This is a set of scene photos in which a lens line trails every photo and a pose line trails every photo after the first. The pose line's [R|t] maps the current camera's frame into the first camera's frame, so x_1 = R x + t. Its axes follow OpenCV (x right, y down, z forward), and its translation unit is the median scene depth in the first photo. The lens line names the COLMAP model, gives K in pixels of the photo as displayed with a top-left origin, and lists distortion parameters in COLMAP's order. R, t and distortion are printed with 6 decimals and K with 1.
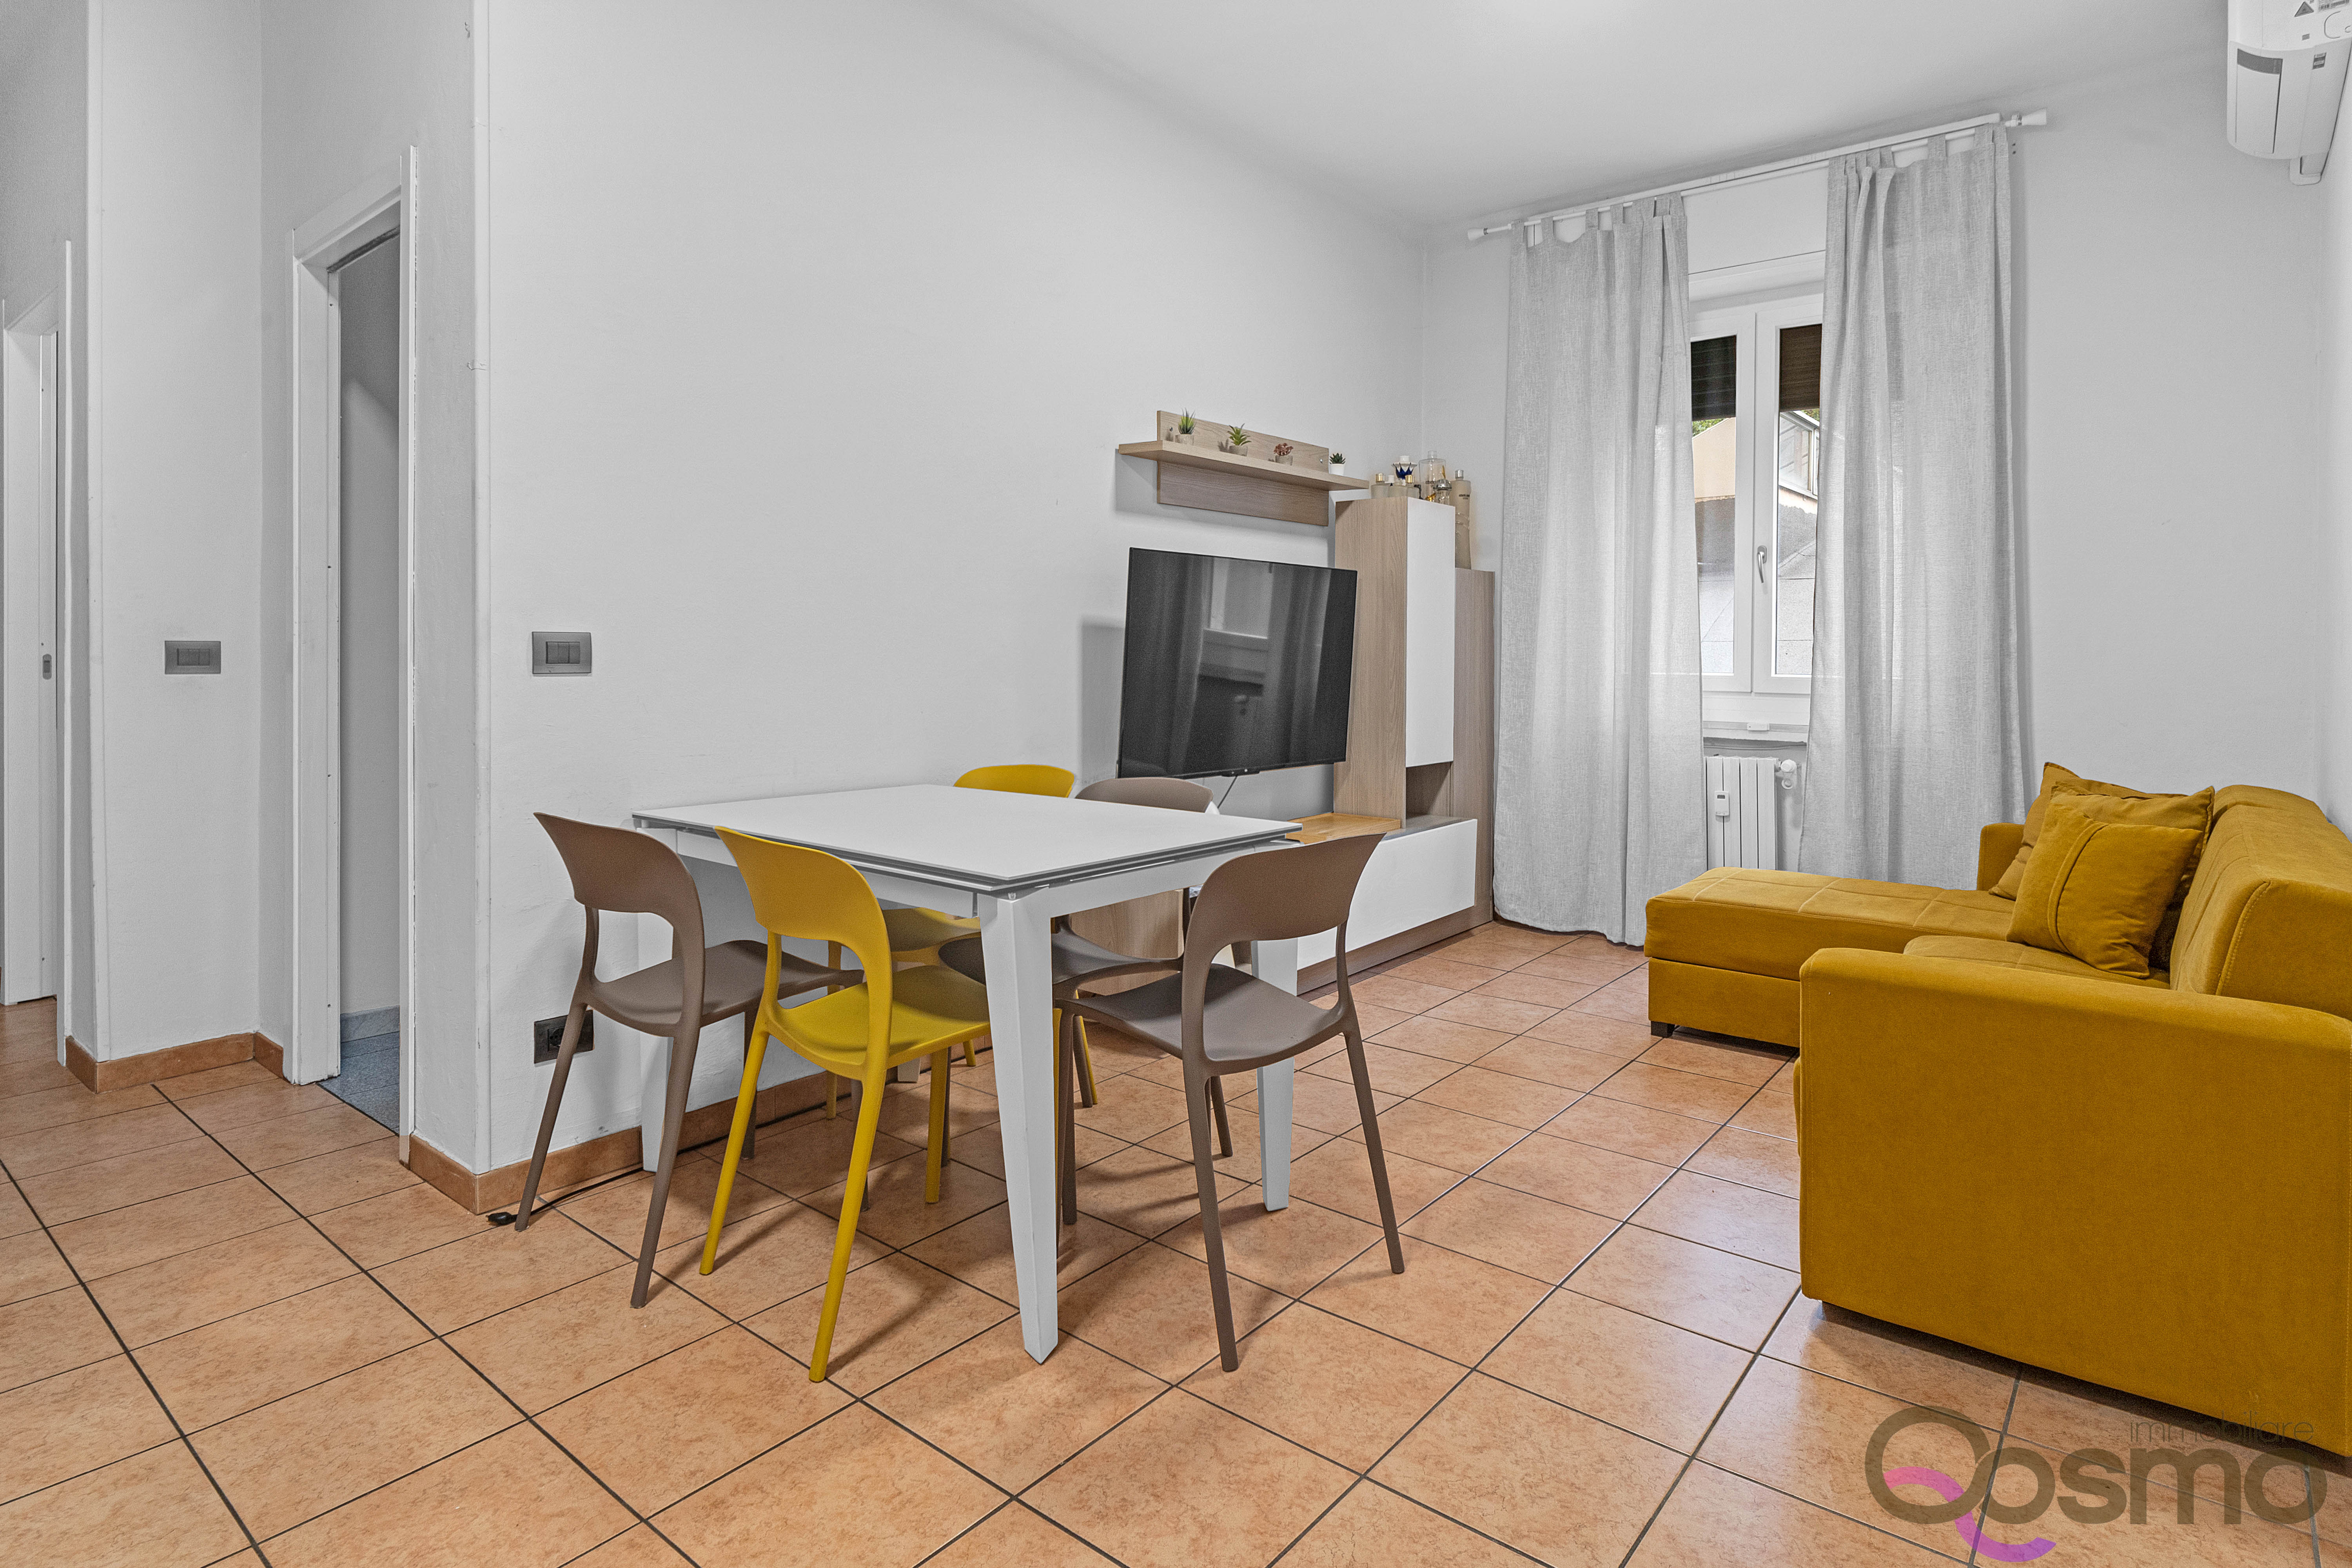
lens RADIAL K [[1203.4, 0, 1245.9], [0, 1203.4, 672.8], [0, 0, 1]] dist [-0.000222, -0.000239]
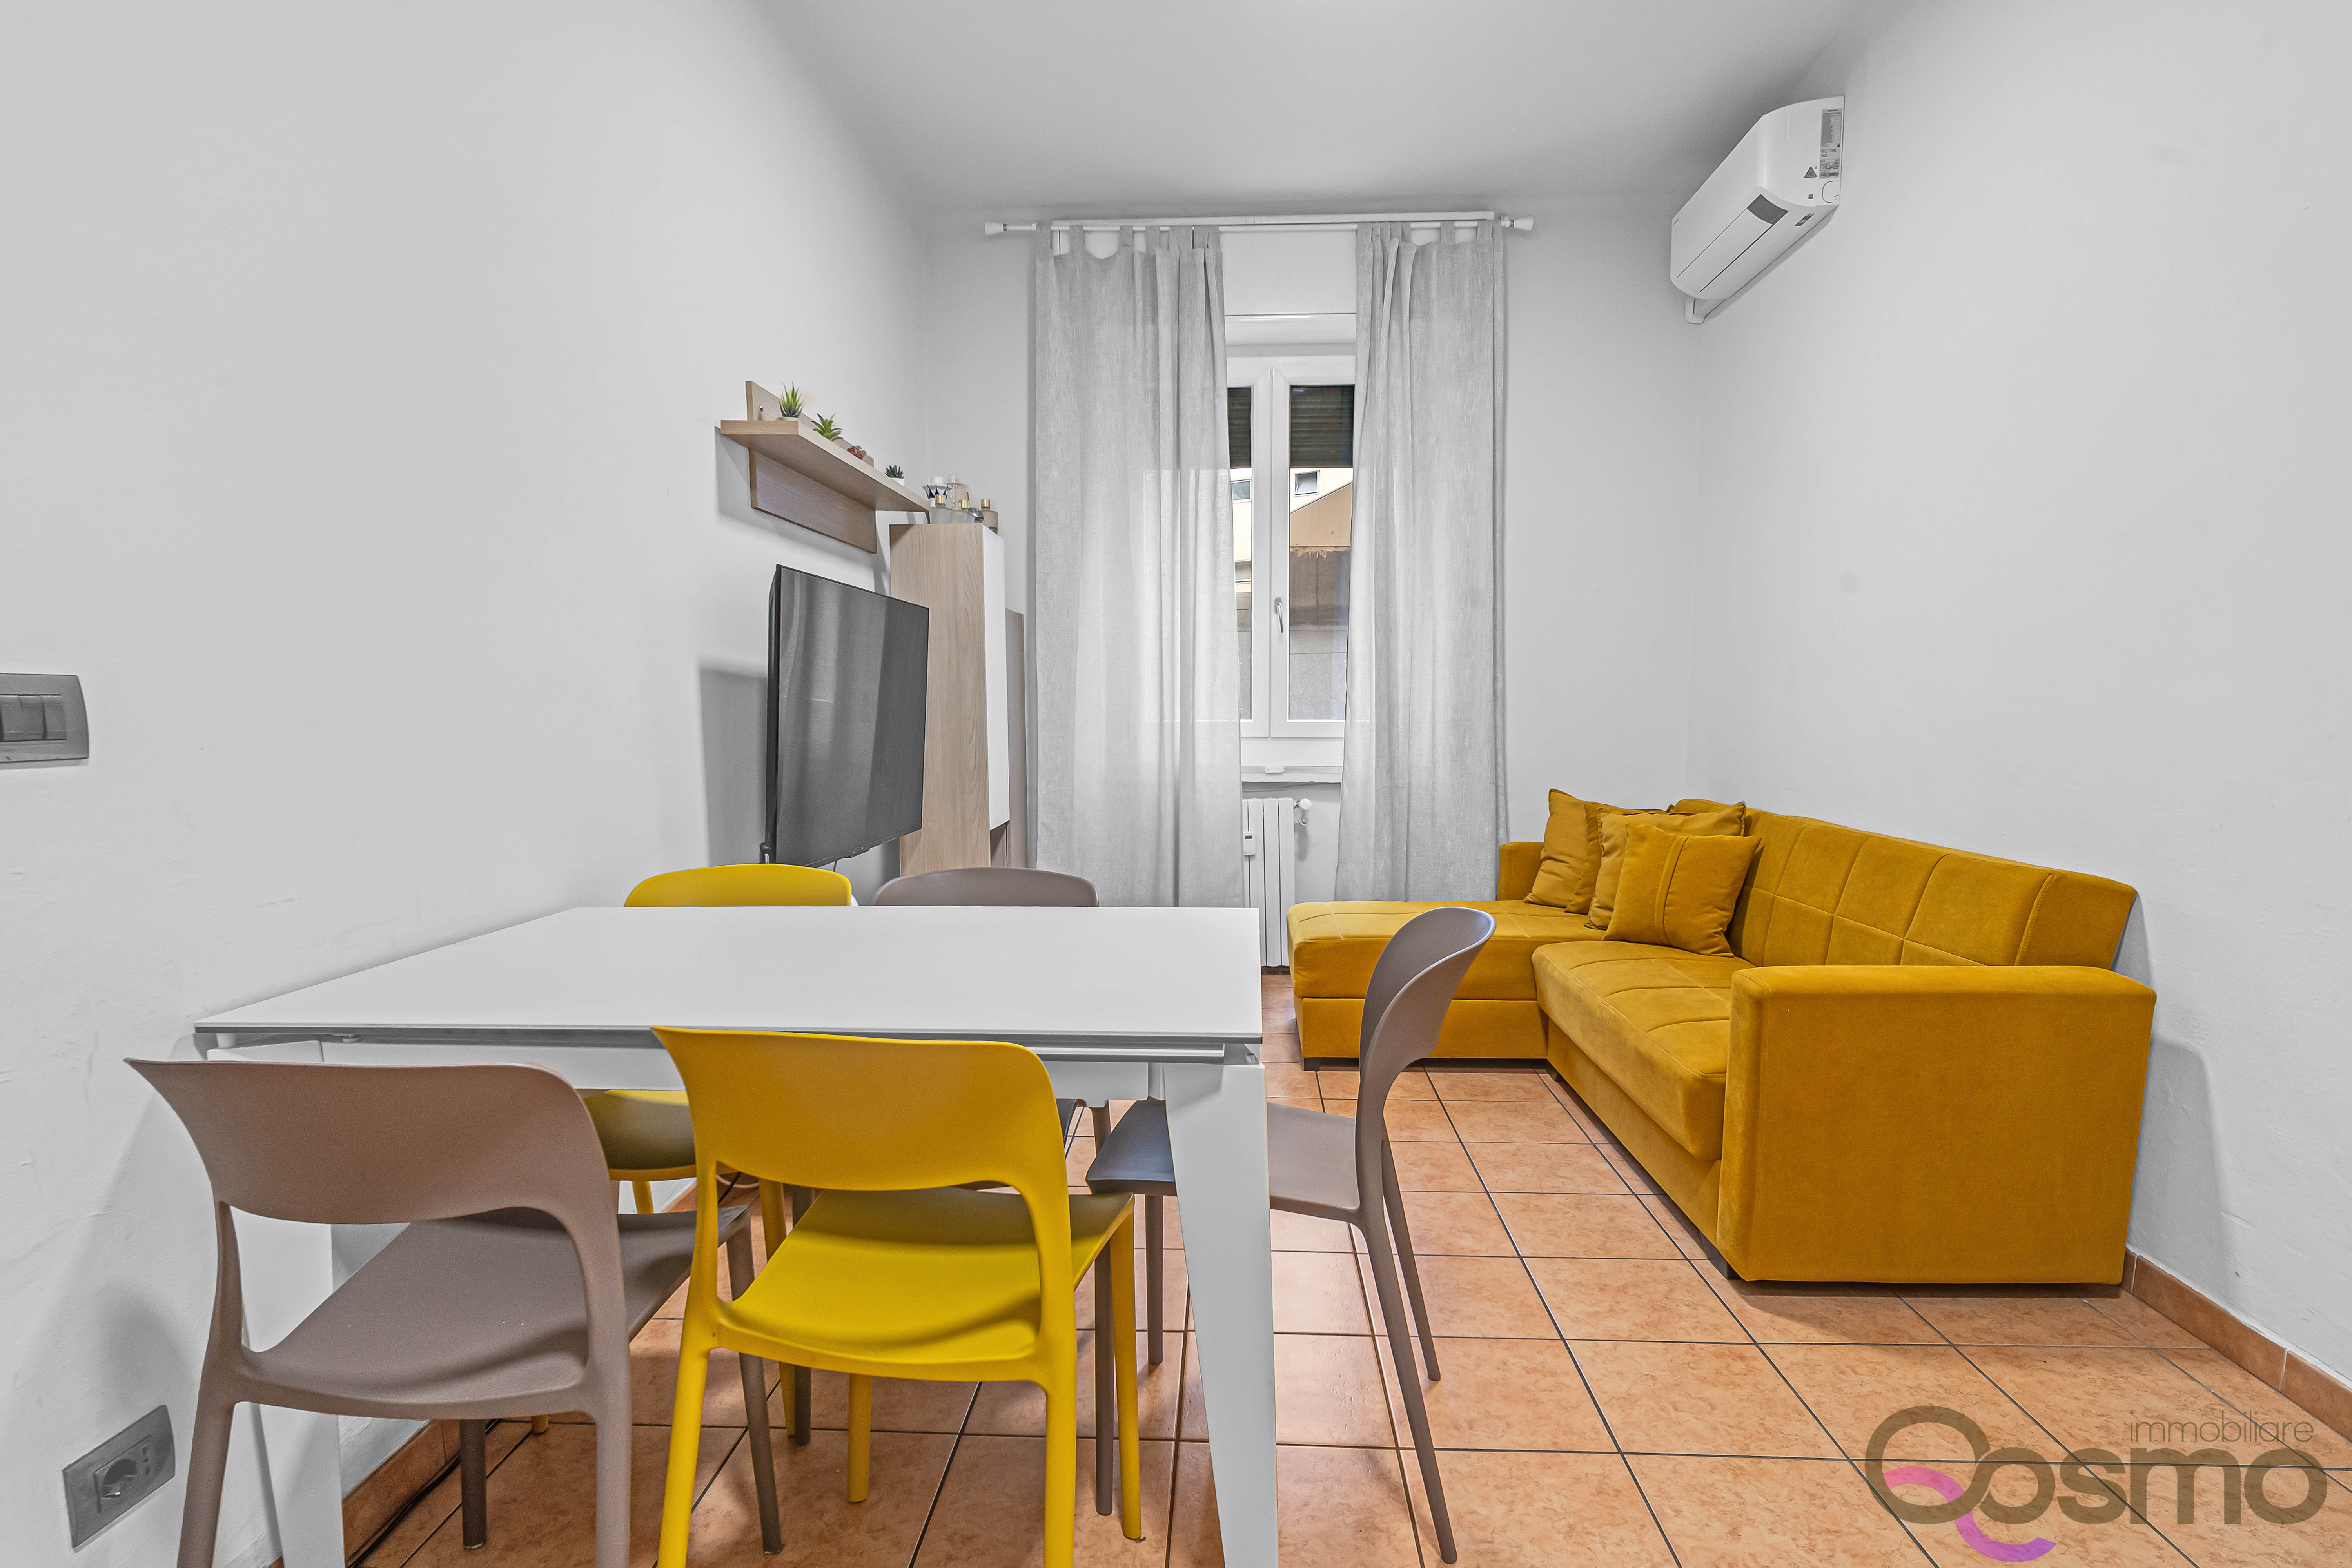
lens RADIAL K [[1176.9, 0, 1182.1], [0, 1176.9, 844.7], [0, 0, 1]] dist [0.000193, 0.000735]
pose [[0.826899, -0.077689, 0.556959, -0.240887], [0.019830, 0.993824, 0.109185, -0.004683], [-0.562001, -0.079241, 0.823332, 0.191475]]
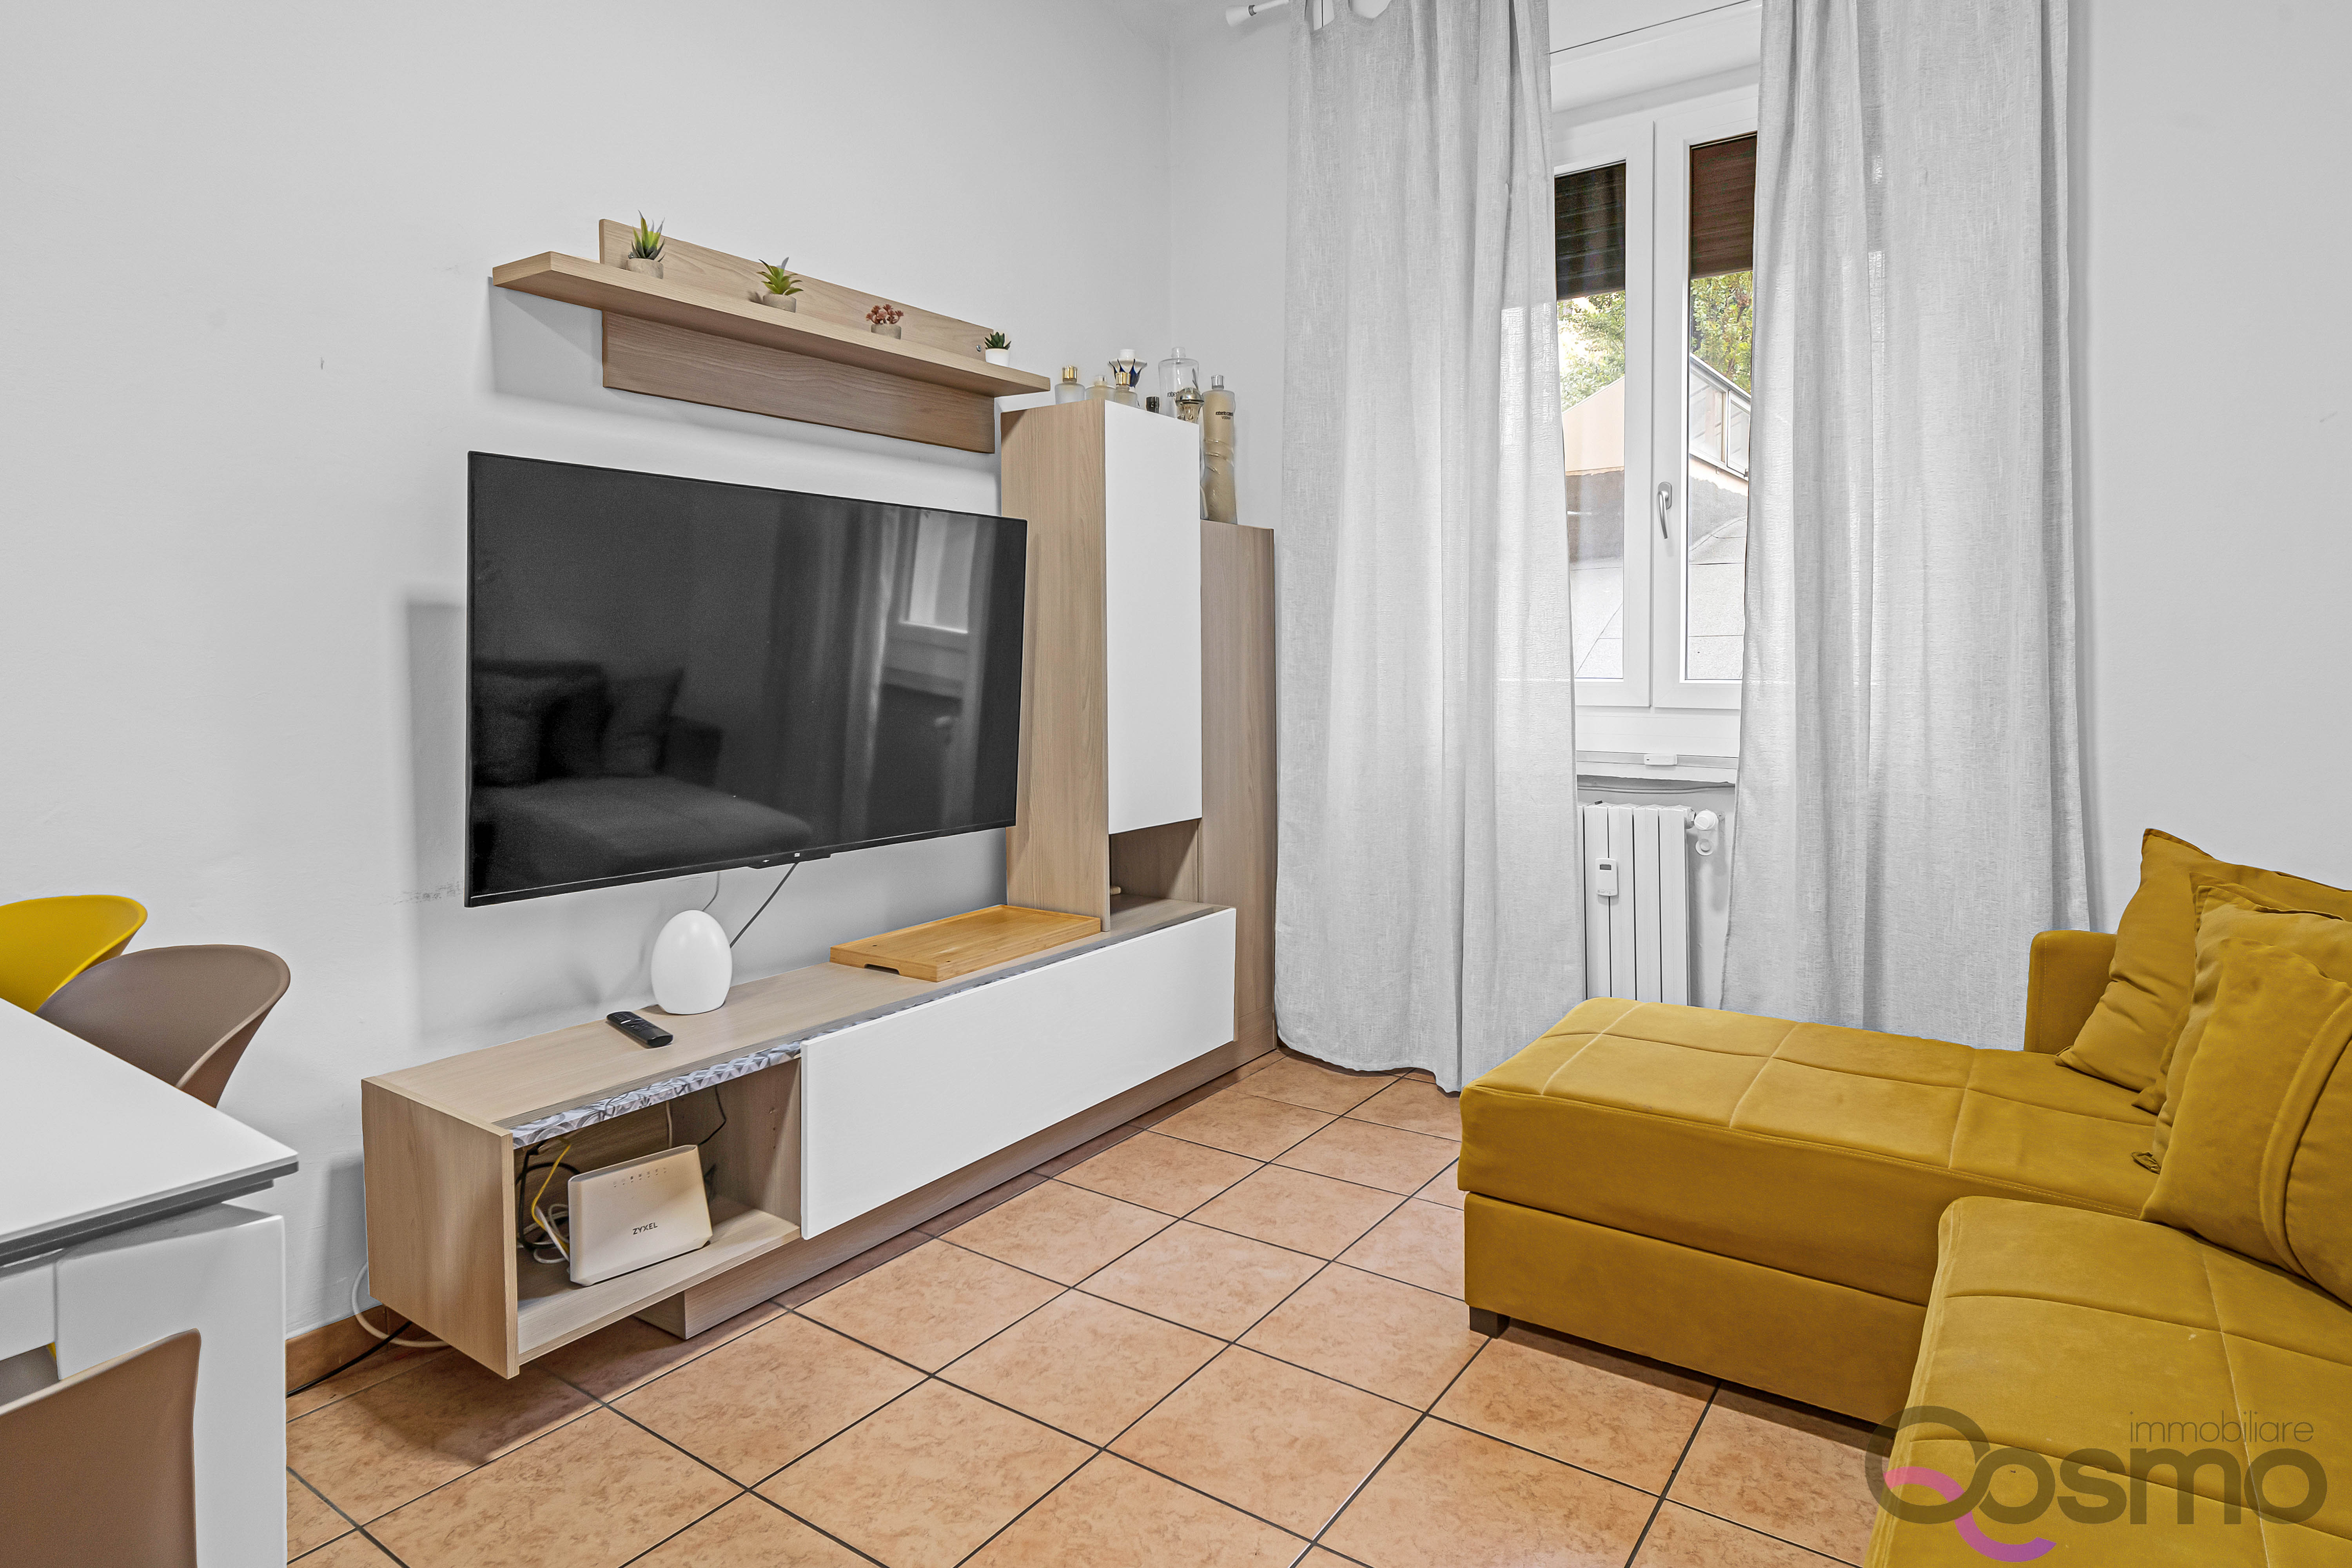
lens RADIAL K [[1261.8, 0, 1204.8], [0, 1261.8, 704.4], [0, 0, 1]] dist [-0.004325, 0.000098]
pose [[0.998660, -0.011684, 0.050406, 0.150676], [0.010700, 0.999748, 0.019742, -0.001482], [-0.050624, -0.019176, 0.998534, 0.343543]]
